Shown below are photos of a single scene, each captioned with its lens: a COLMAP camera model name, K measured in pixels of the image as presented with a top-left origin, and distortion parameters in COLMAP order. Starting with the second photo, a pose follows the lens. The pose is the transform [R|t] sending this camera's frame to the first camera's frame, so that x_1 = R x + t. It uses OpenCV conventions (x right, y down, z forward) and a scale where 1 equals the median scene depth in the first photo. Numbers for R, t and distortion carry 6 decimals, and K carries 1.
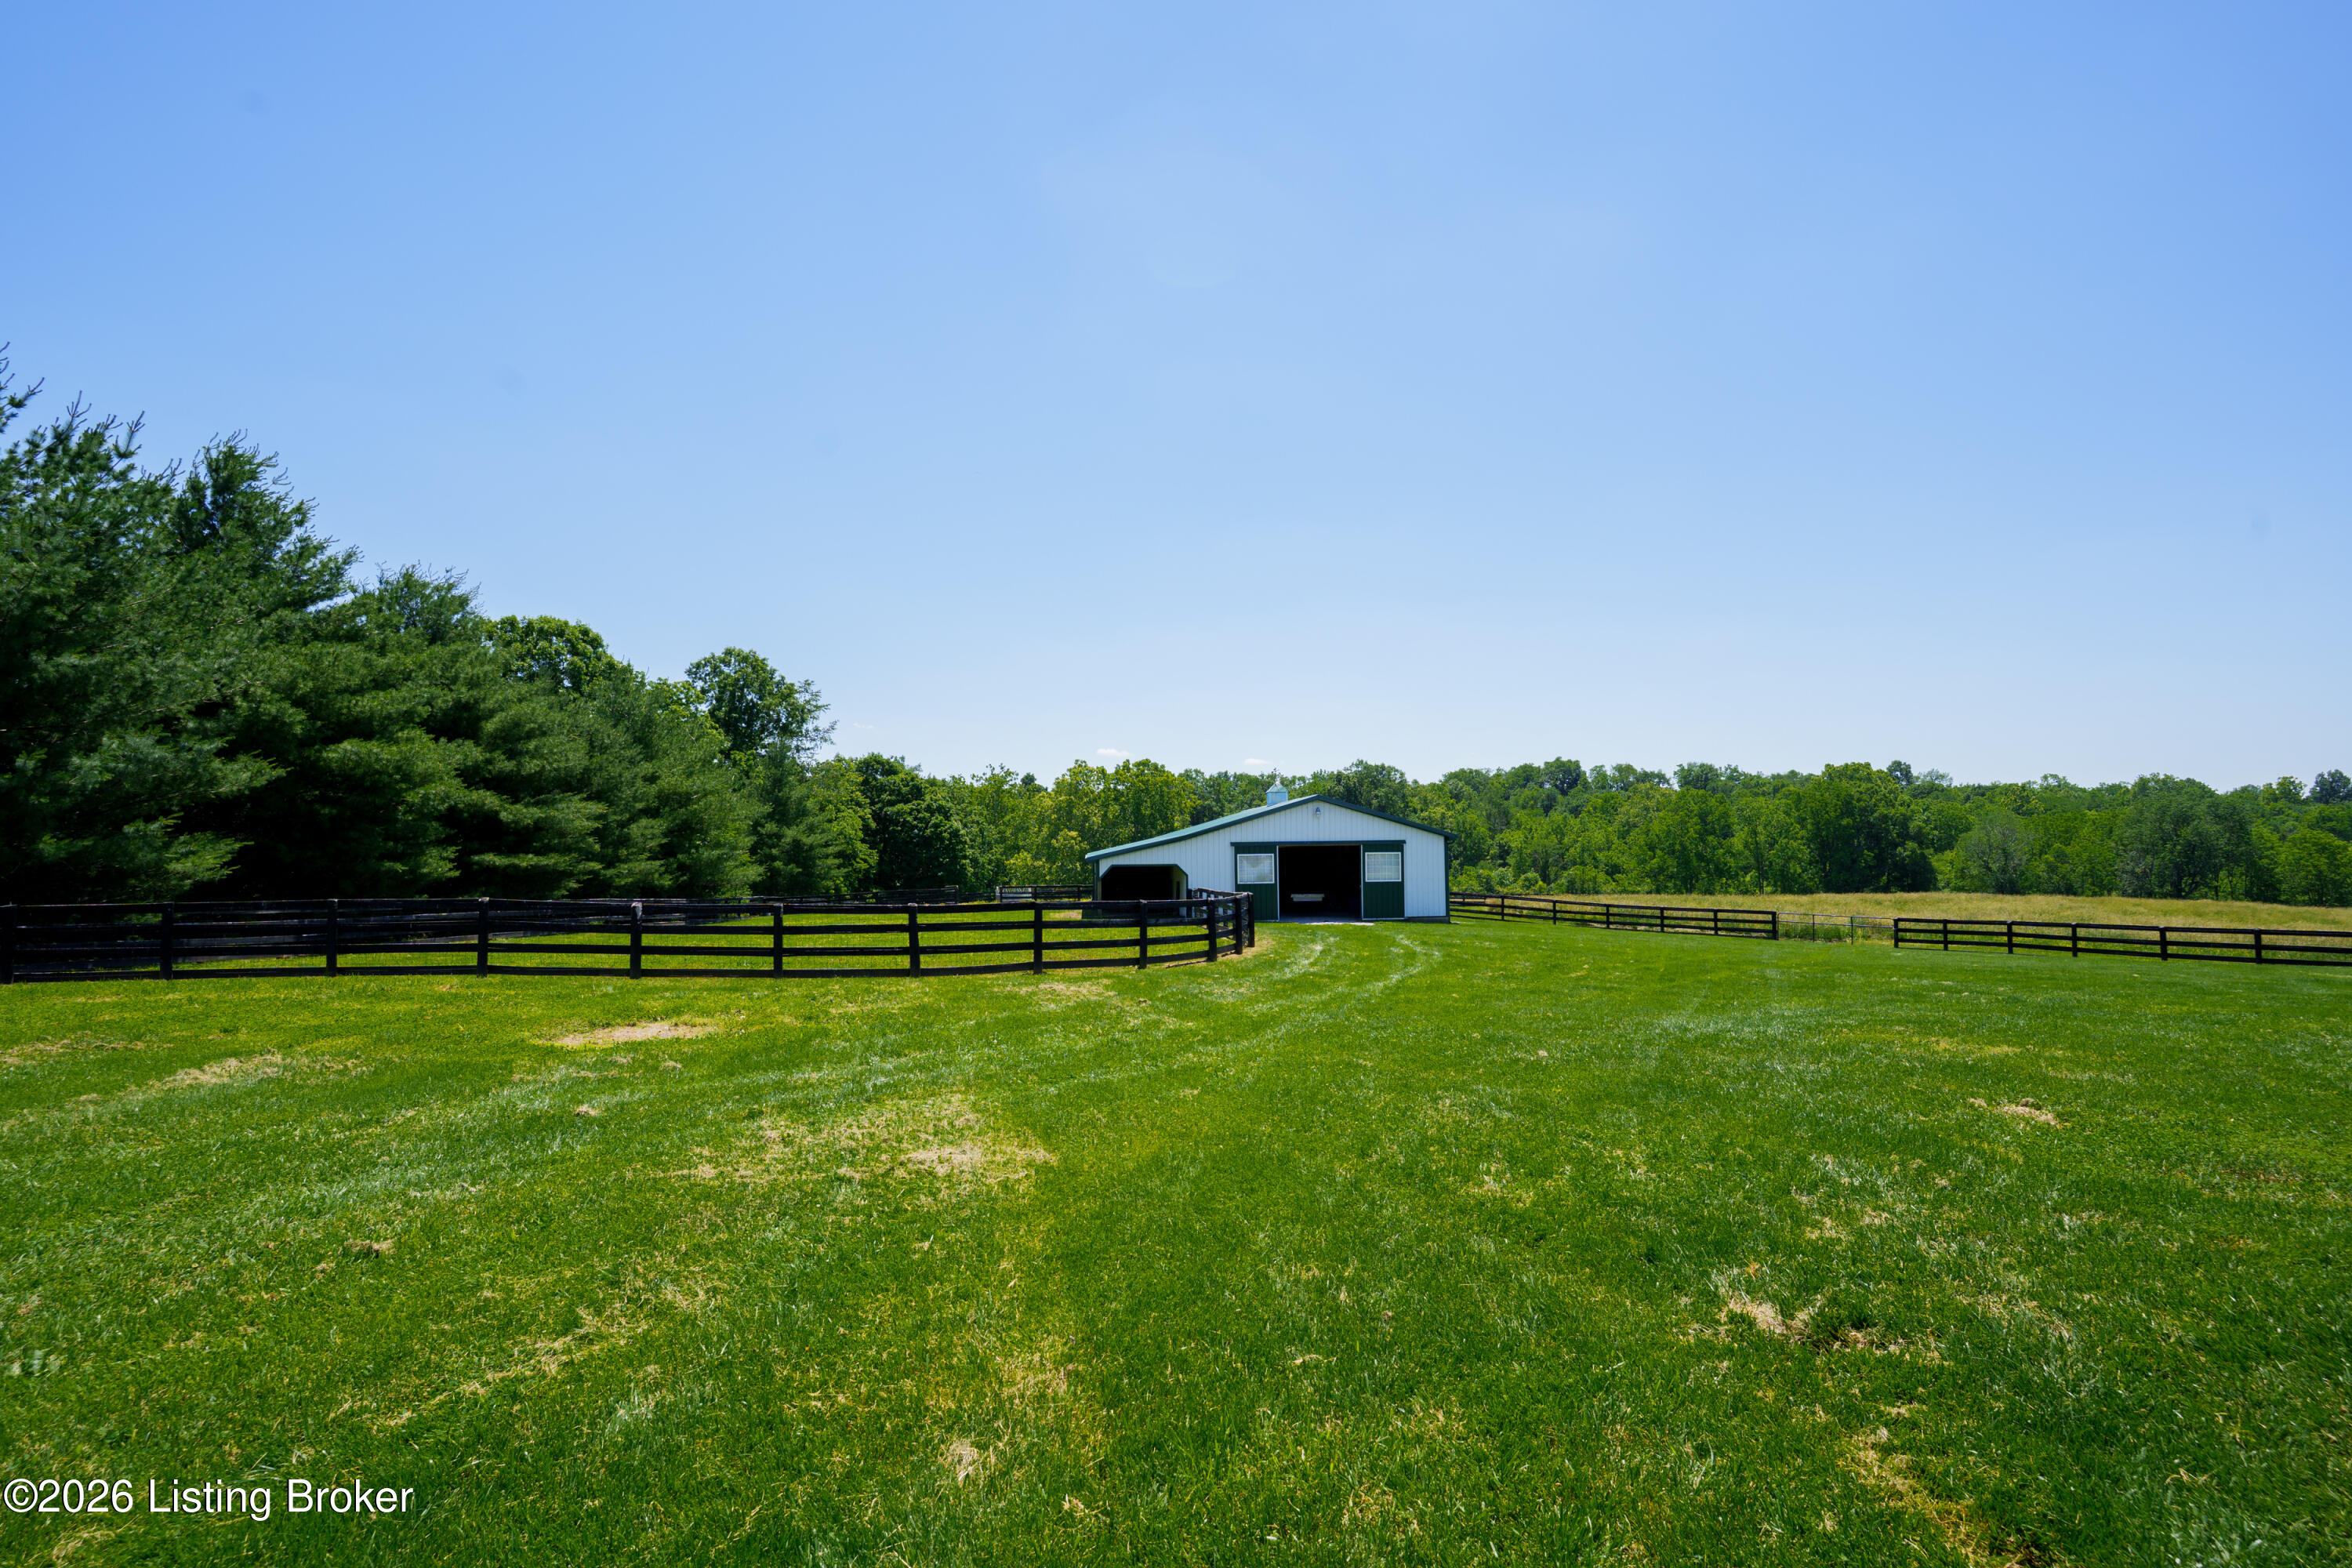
lens RADIAL K [[1154.8, 0, 1176.0], [0, 1154.8, 784.0], [0, 0, 1]] dist [-0.081797, 0.040497]
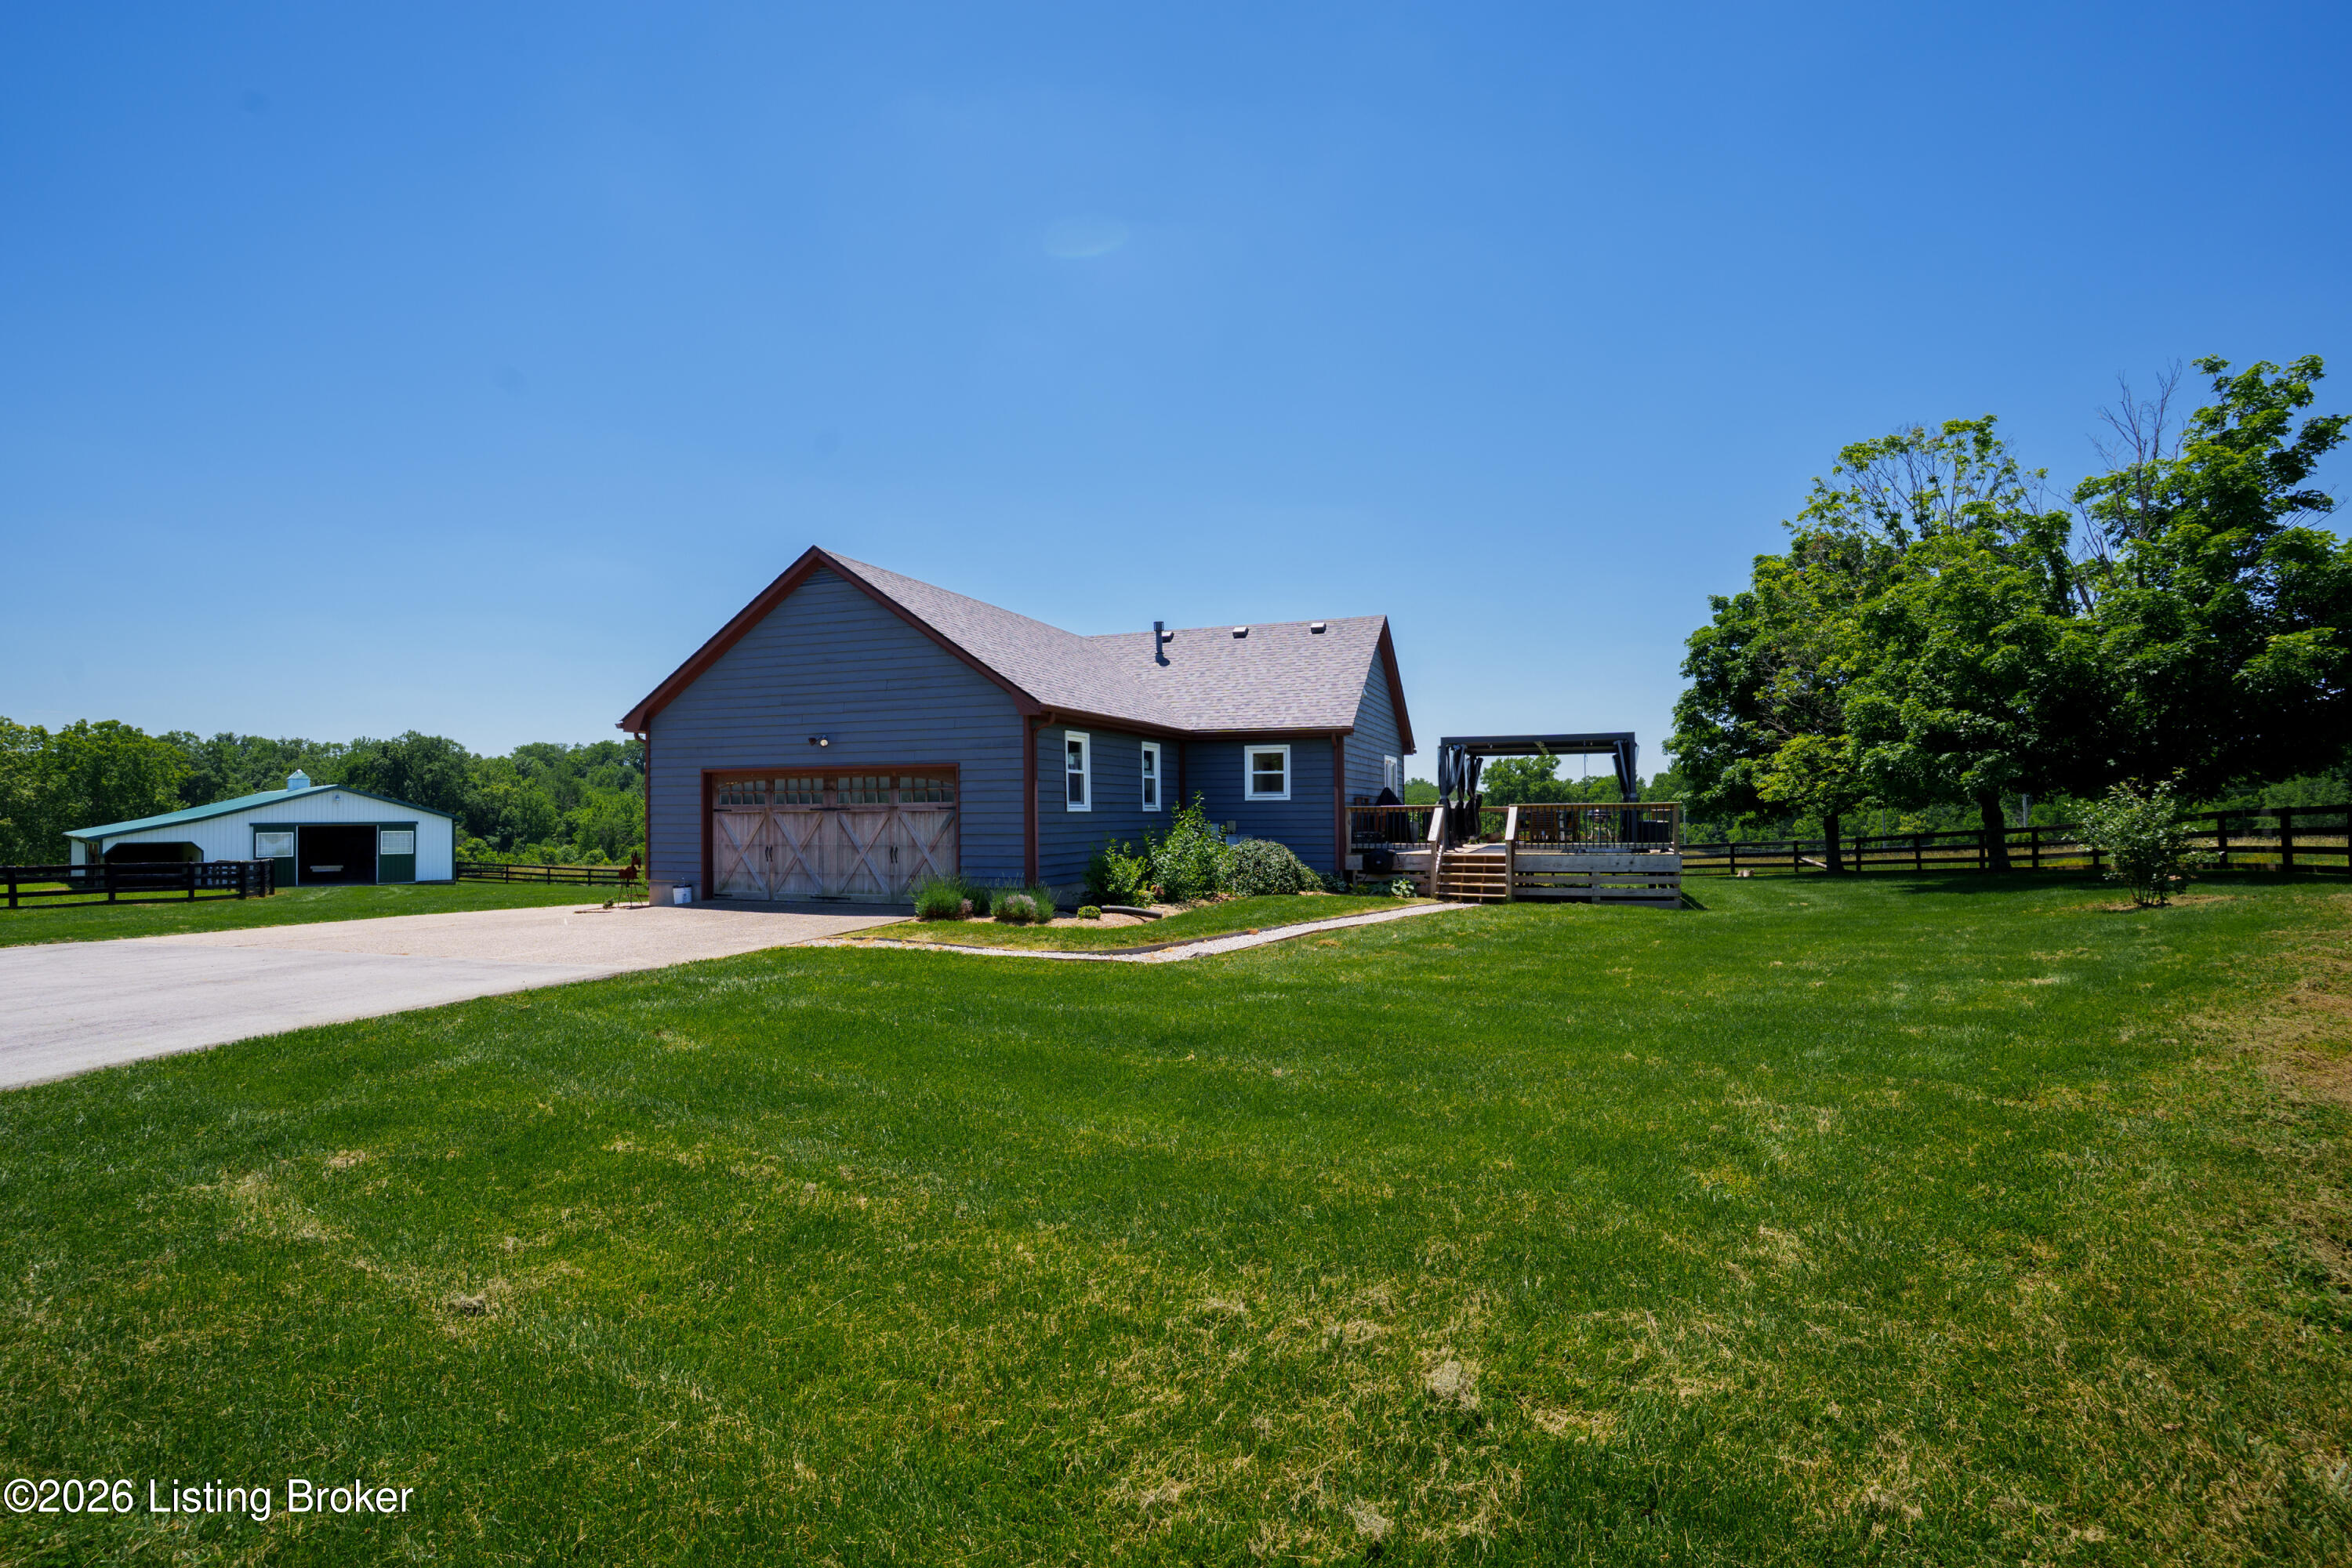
lens RADIAL K [[1154.8, 0, 1176.0], [0, 1154.8, 784.0], [0, 0, 1]] dist [-0.081797, 0.040497]
pose [[0.730301, 0.022764, 0.682746, -0.009513], [-0.036449, 0.999319, 0.005669, -0.007705], [-0.682152, -0.029025, 0.730634, -0.120887]]
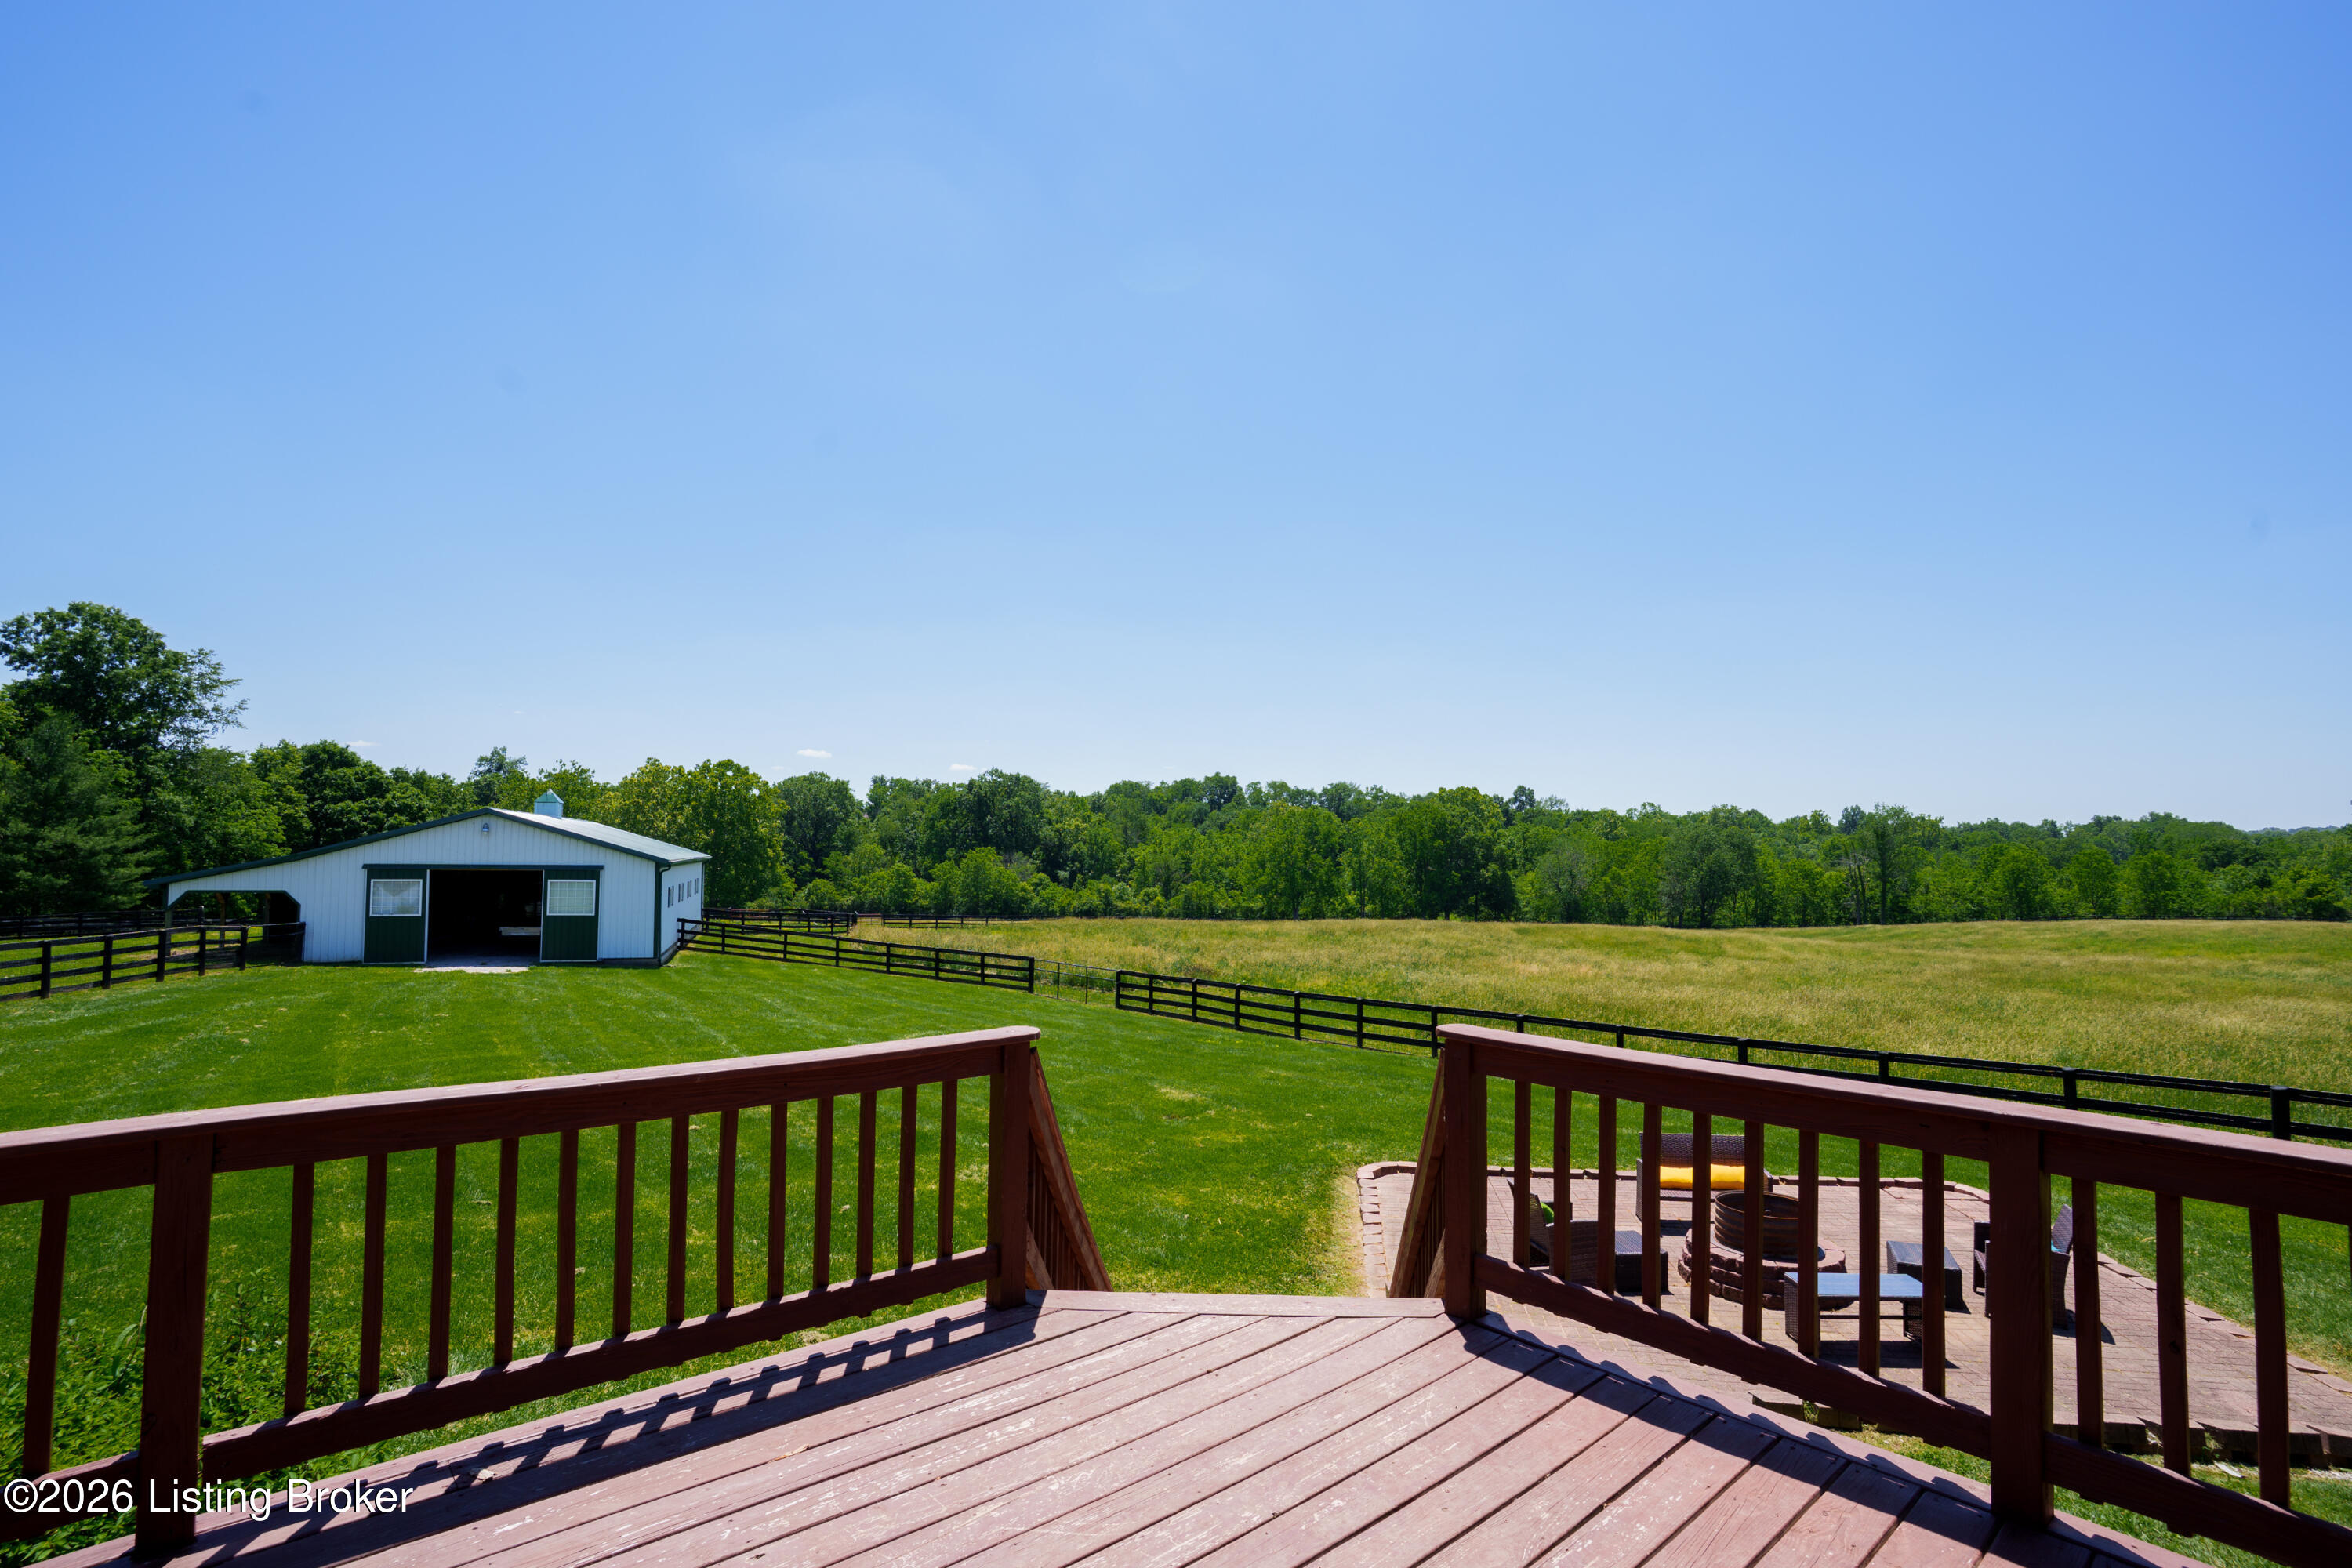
lens RADIAL K [[1154.8, 0, 1176.0], [0, 1154.8, 784.0], [0, 0, 1]] dist [-0.081797, 0.040497]
pose [[0.968633, 0.031354, 0.246510, 0.094659], [-0.029738, 0.999505, -0.010278, -0.003224], [-0.246710, 0.002625, 0.969086, 0.026927]]
